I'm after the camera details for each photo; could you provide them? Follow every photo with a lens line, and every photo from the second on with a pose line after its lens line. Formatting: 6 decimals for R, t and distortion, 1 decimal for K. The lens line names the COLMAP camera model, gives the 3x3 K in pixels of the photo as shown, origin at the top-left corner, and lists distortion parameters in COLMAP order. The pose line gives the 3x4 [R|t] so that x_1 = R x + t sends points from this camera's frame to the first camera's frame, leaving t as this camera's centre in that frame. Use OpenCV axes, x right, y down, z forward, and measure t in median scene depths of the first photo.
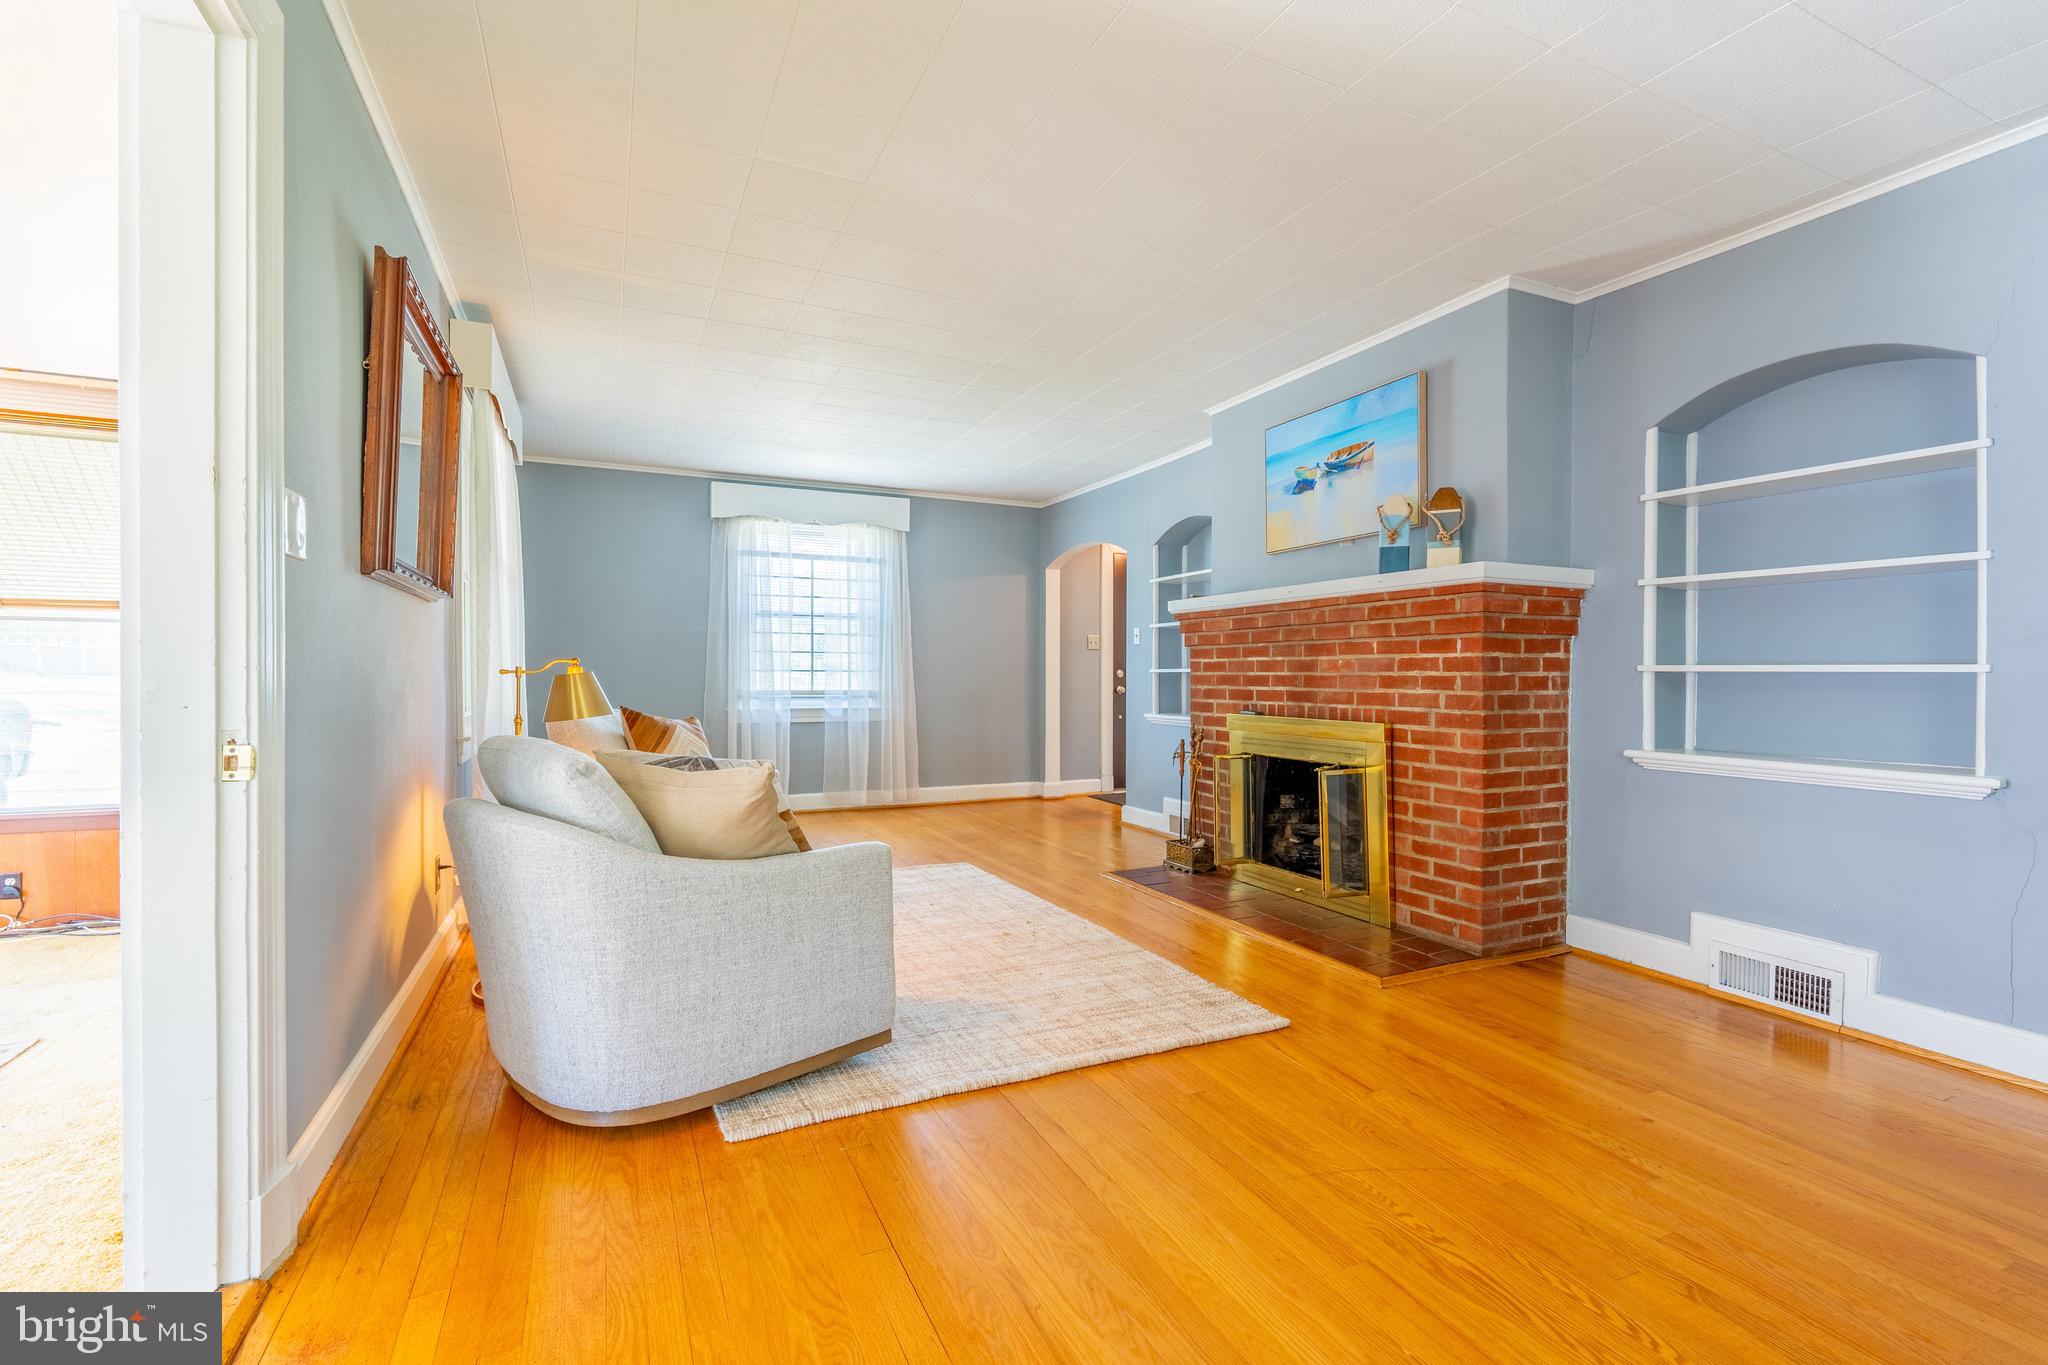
lens RADIAL K [[898.6, 0, 1011.4], [0, 898.6, 682.6], [0, 0, 1]] dist [-0.002276, -0.000030]
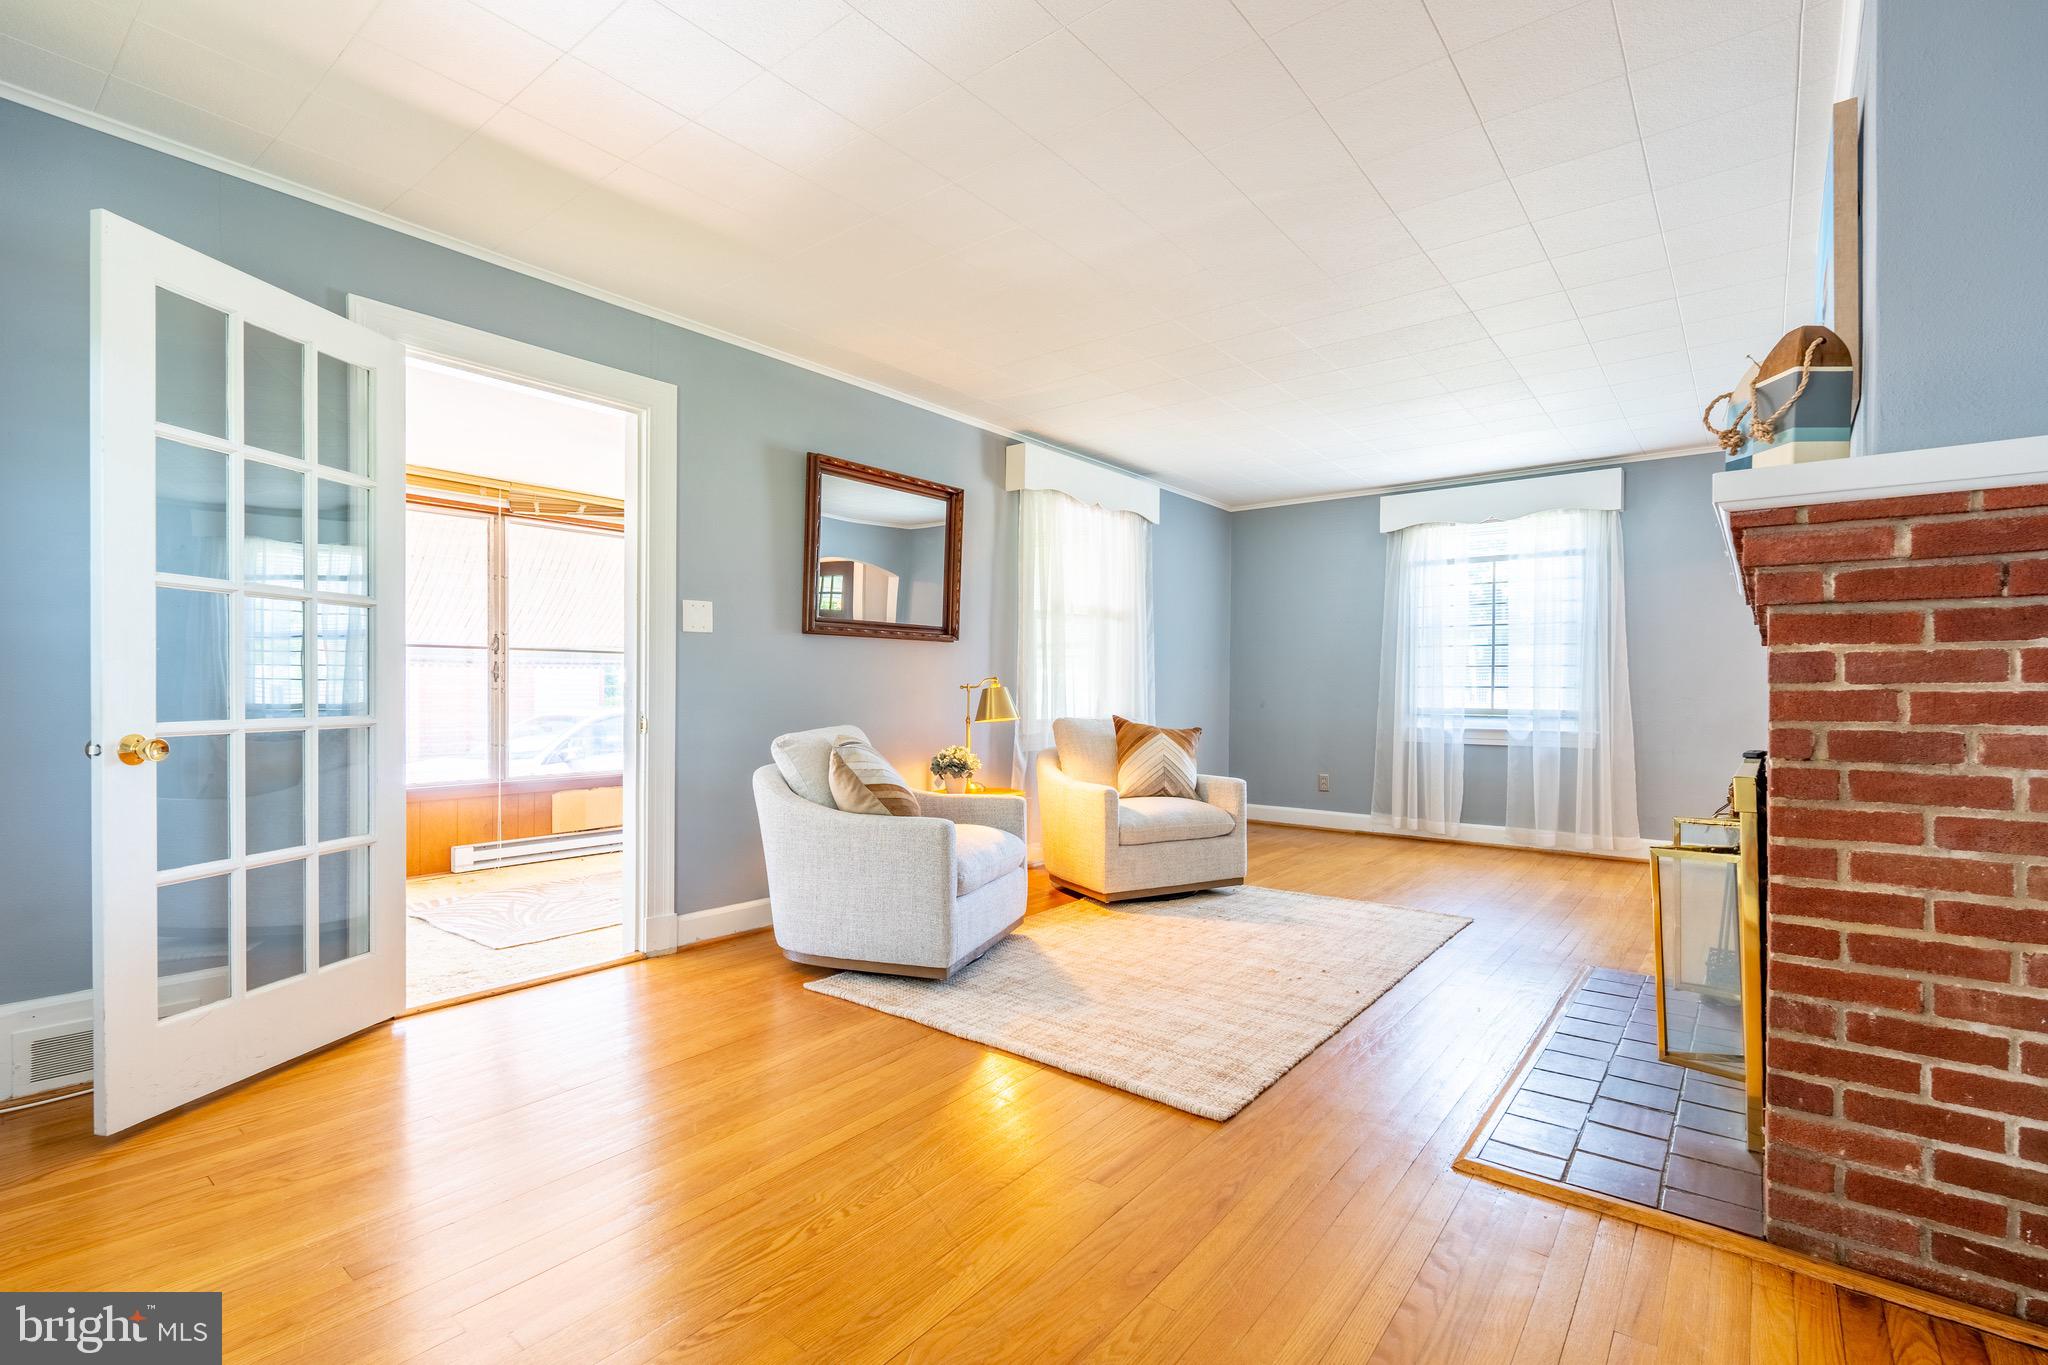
lens RADIAL K [[921.5, 0, 1030.1], [0, 921.5, 698.5], [0, 0, 1]] dist [-0.000366, -0.000097]
pose [[0.454023, 0.008663, -0.890948, 0.755514], [-0.011039, 0.999931, 0.004097, -0.000774], [0.890921, 0.007975, 0.454087, 0.362926]]
